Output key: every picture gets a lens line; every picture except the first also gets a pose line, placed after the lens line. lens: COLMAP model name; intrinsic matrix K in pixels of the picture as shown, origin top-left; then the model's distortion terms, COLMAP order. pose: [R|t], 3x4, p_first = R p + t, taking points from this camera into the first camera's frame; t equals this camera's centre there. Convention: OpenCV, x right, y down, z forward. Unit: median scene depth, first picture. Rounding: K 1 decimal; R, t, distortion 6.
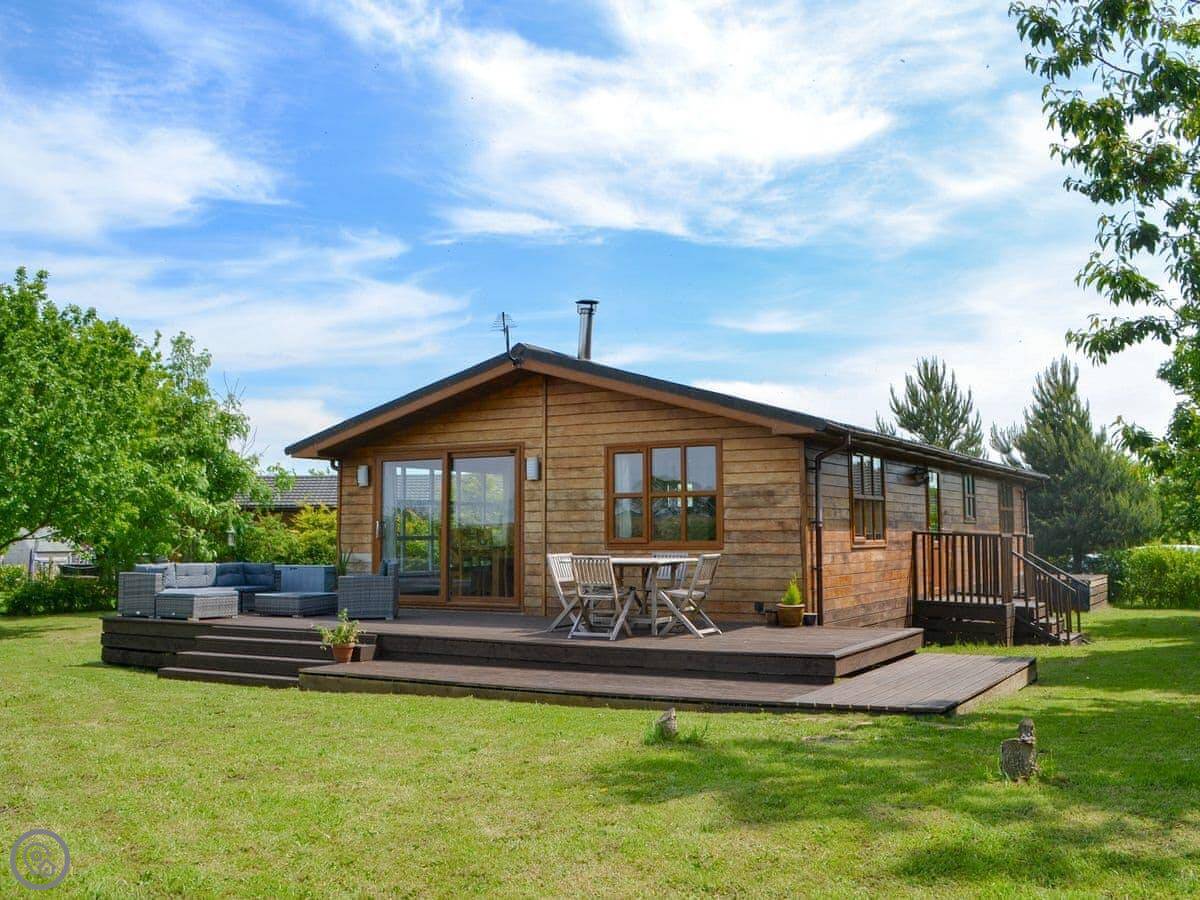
lens RADIAL K [[1155.7, 0, 602.5], [0, 1155.7, 400.2], [0, 0, 1]] dist [-0.093130, 0.005279]
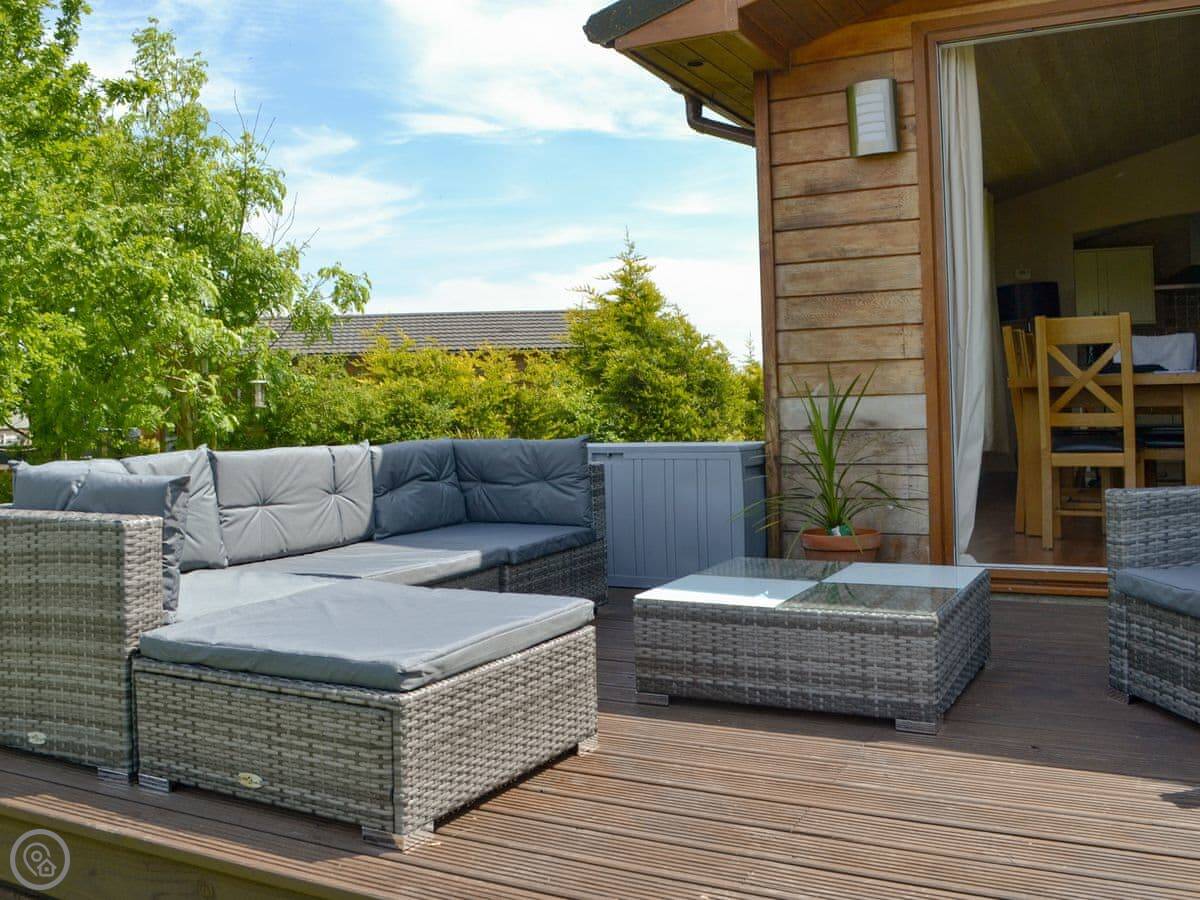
lens RADIAL K [[1155.7, 0, 602.5], [0, 1155.7, 400.2], [0, 0, 1]] dist [-0.093130, 0.005279]
pose [[0.999541, -0.015776, 0.025882, -0.302897], [0.012694, 0.993261, 0.115198, 0.108066], [-0.027525, -0.114816, 0.993005, 0.773620]]
